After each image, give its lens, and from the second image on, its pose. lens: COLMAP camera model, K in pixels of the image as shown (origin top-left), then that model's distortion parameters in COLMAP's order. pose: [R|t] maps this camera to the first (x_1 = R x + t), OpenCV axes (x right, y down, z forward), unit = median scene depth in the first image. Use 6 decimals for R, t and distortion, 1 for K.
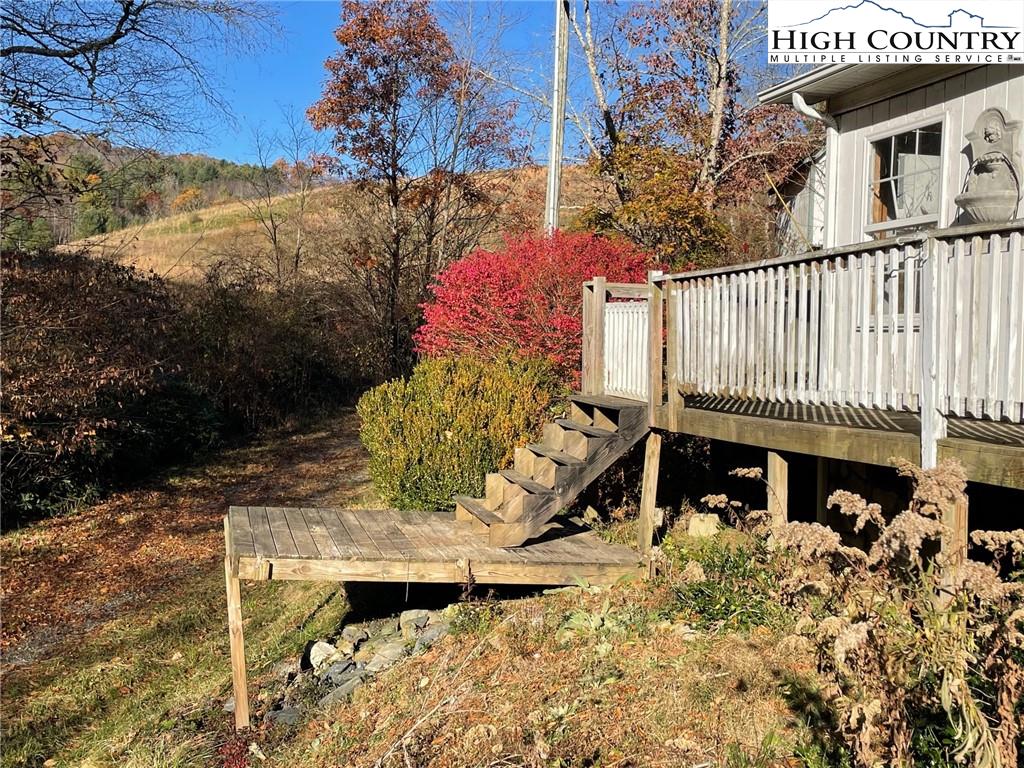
lens RADIAL K [[1117.5, 0, 512.0], [0, 1117.5, 384.0], [0, 0, 1]] dist [0.017768, 0.007151]
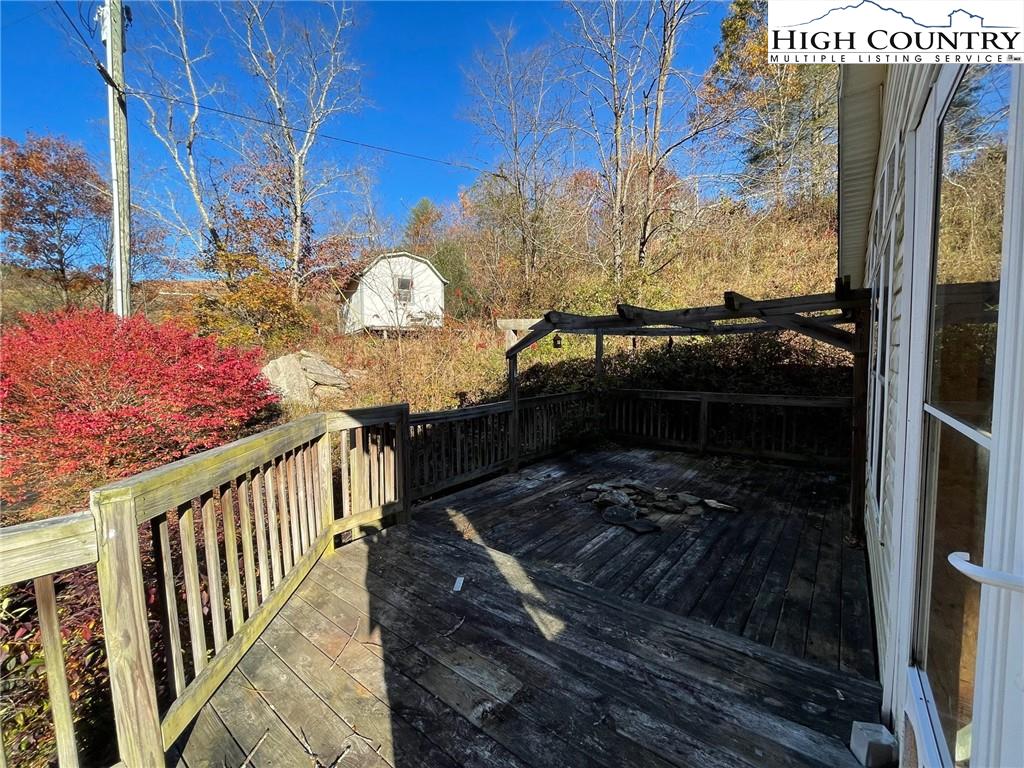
lens RADIAL K [[415.7, 0, 512.0], [0, 415.7, 384.0], [0, 0, 1]] dist [-0.000283, -0.000045]
pose [[0.821078, -0.067611, 0.566797, 0.086599], [0.051587, 0.997686, 0.044280, -0.049170], [-0.568480, -0.007118, 0.822667, 0.345201]]
